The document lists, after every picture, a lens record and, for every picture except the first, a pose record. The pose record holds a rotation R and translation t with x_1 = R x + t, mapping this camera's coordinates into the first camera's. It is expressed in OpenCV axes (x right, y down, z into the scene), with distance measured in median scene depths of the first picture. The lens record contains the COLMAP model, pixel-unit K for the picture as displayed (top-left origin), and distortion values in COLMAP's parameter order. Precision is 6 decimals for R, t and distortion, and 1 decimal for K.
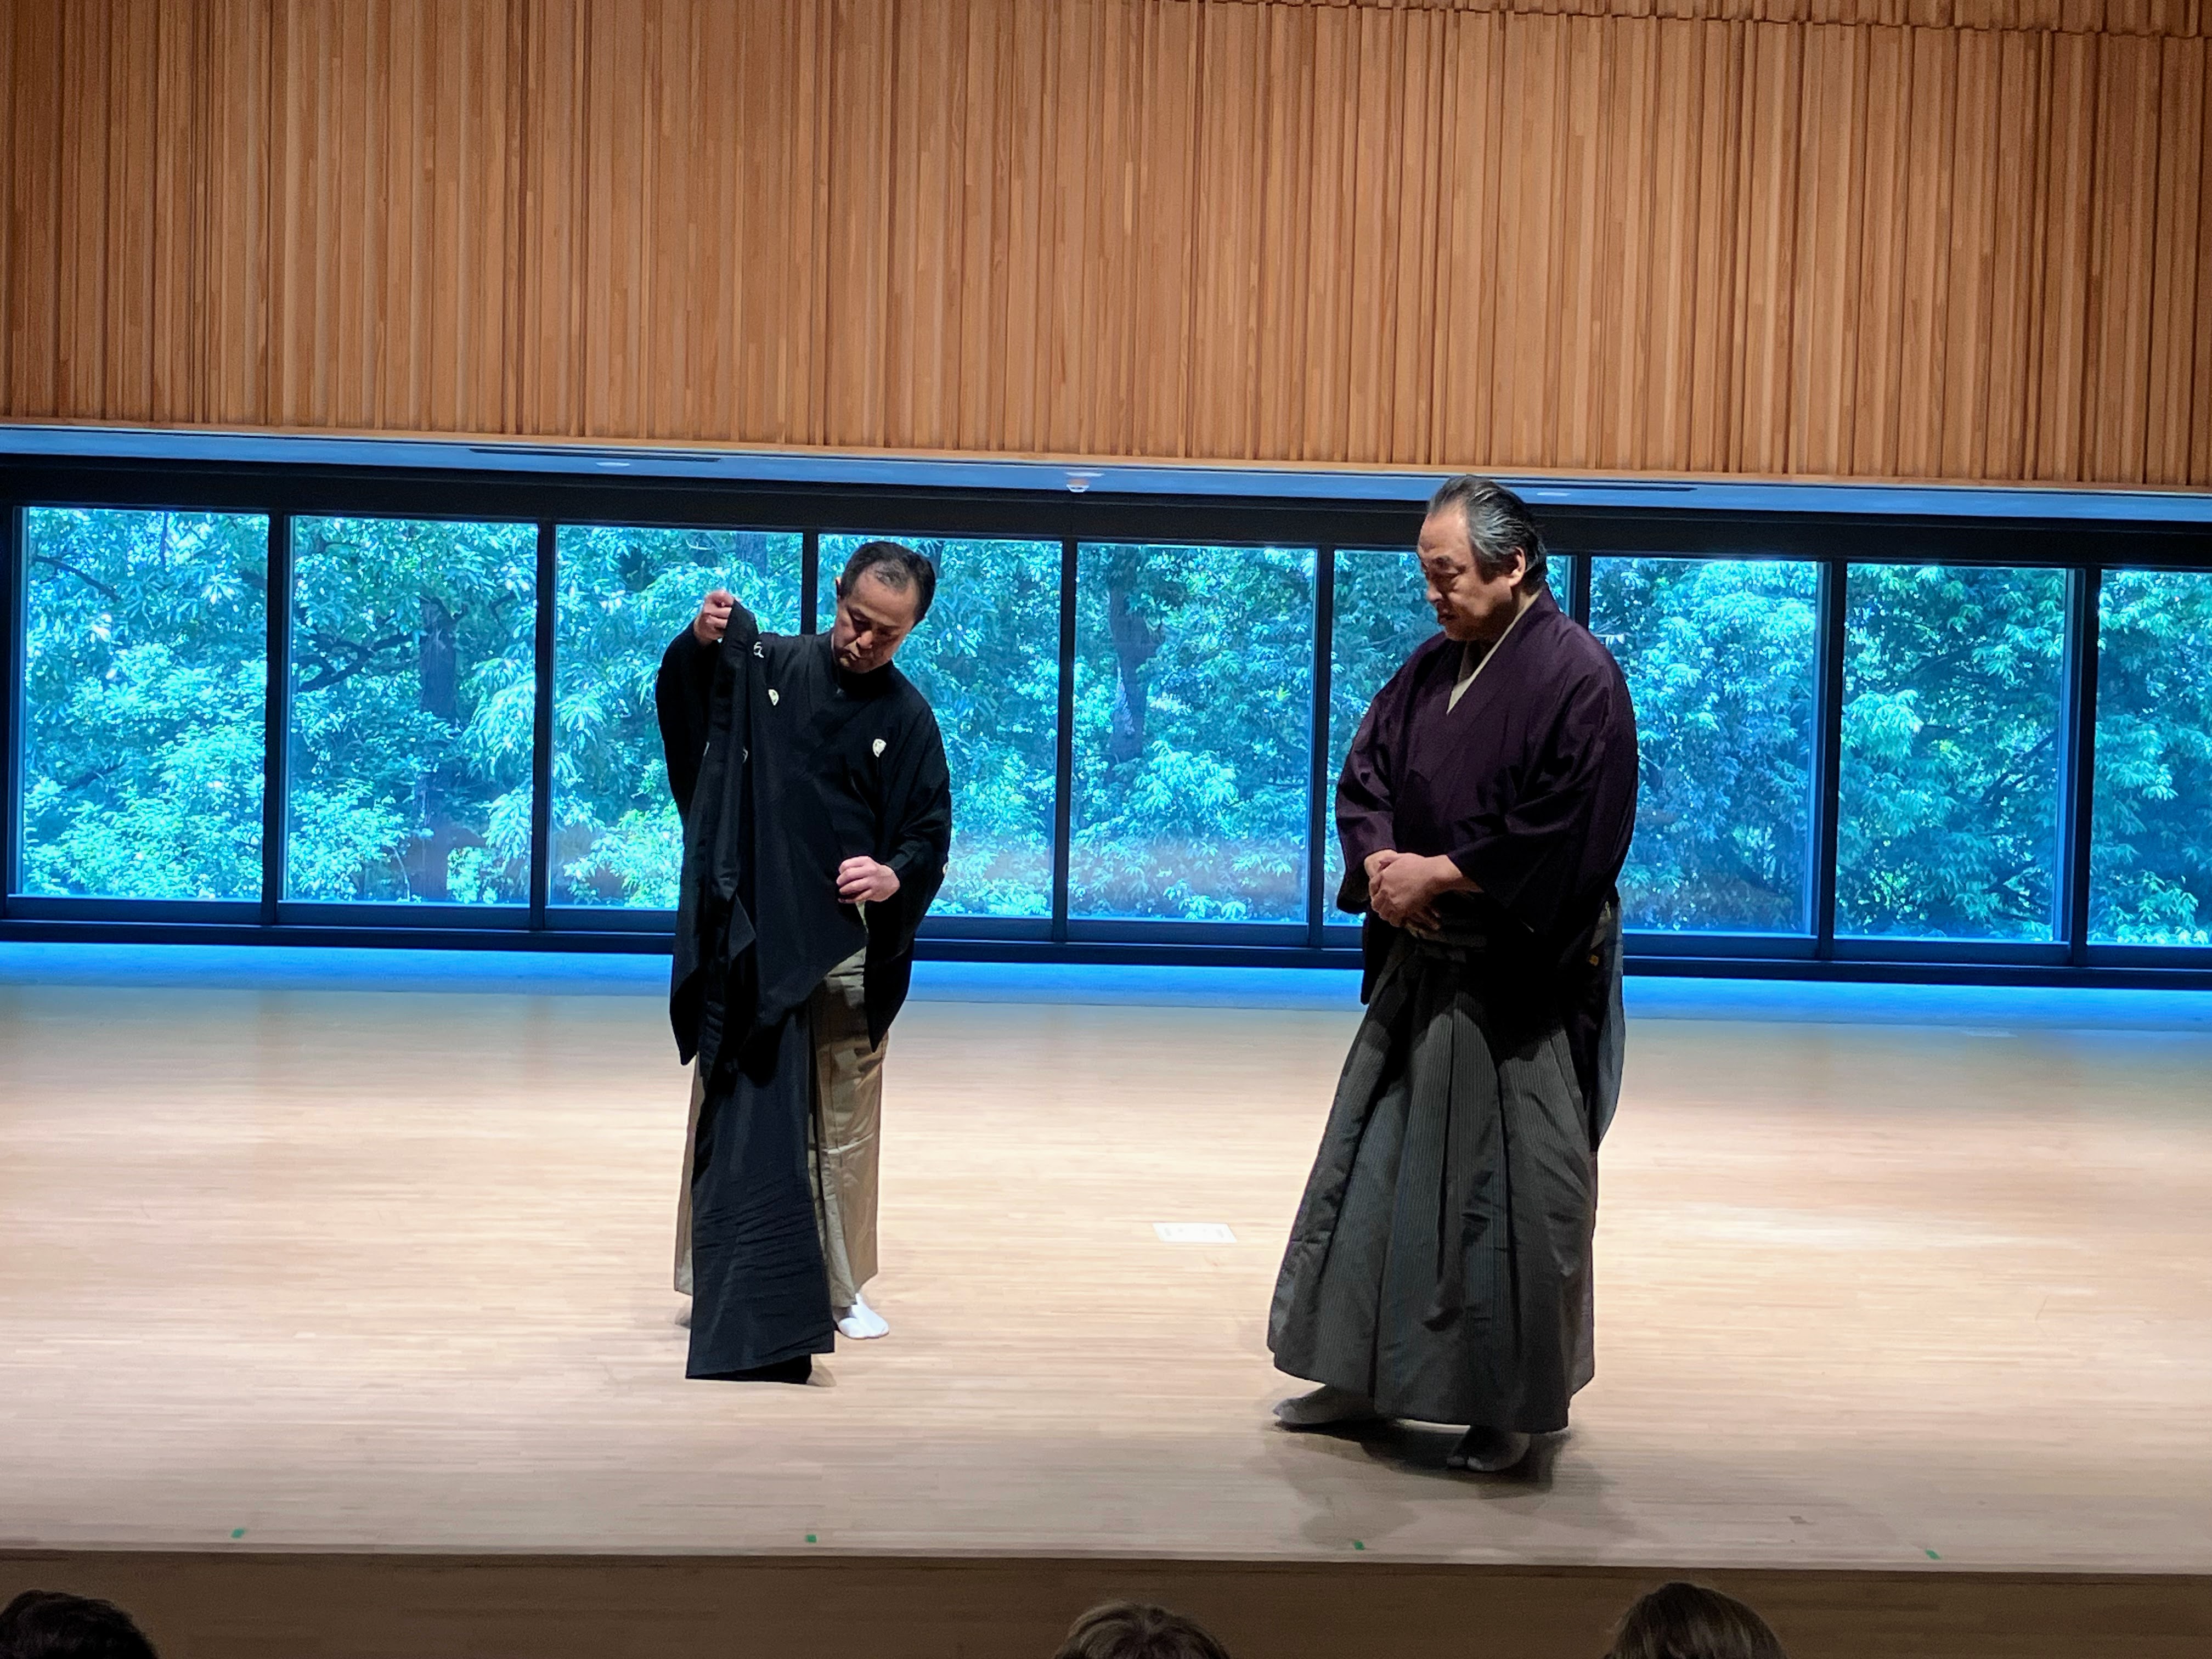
lens RADIAL K [[3327.4, 0, 1106.0], [0, 3327.4, 829.5], [0, 0, 1]] dist [0.023519, -0.049945]
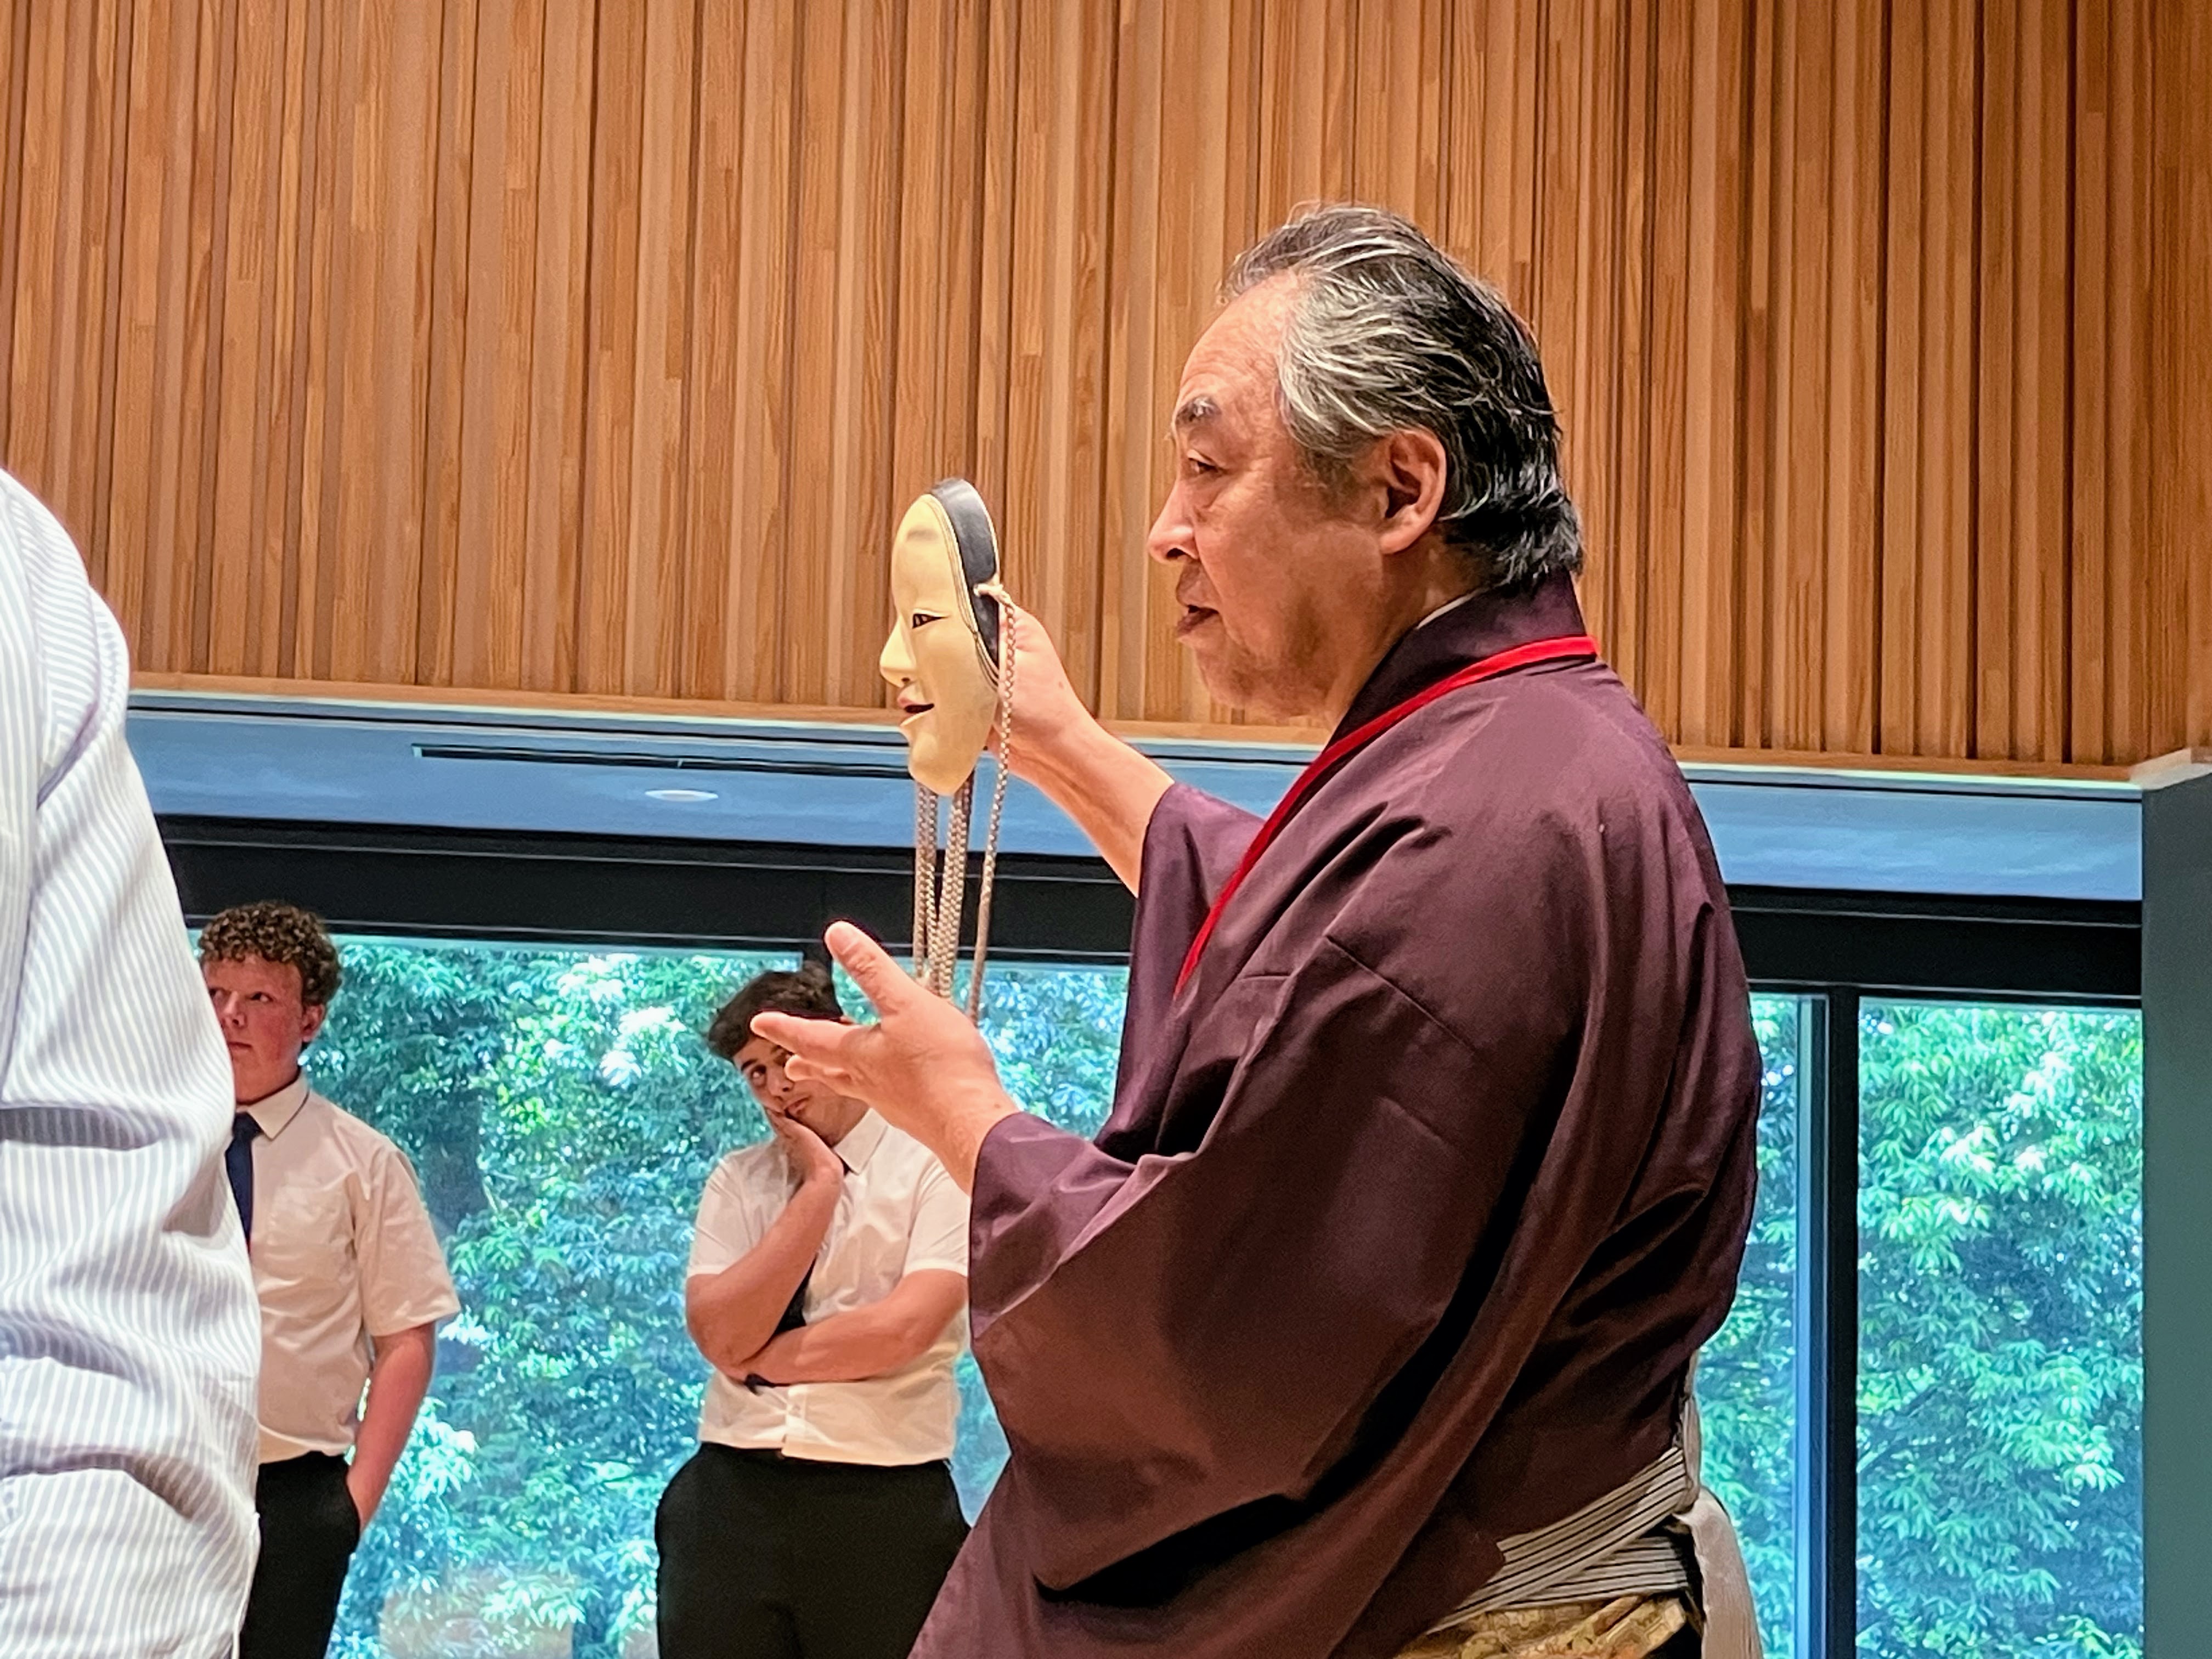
lens RADIAL K [[4562.1, 0, 1106.0], [0, 4562.1, 829.5], [0, 0, 1]] dist [0.705287, -3.767560]
pose [[0.996914, 0.008202, 0.078073, 0.082138], [0.004061, 0.987806, -0.155636, 0.003867], [-0.078397, 0.155472, 0.984724, 0.198642]]
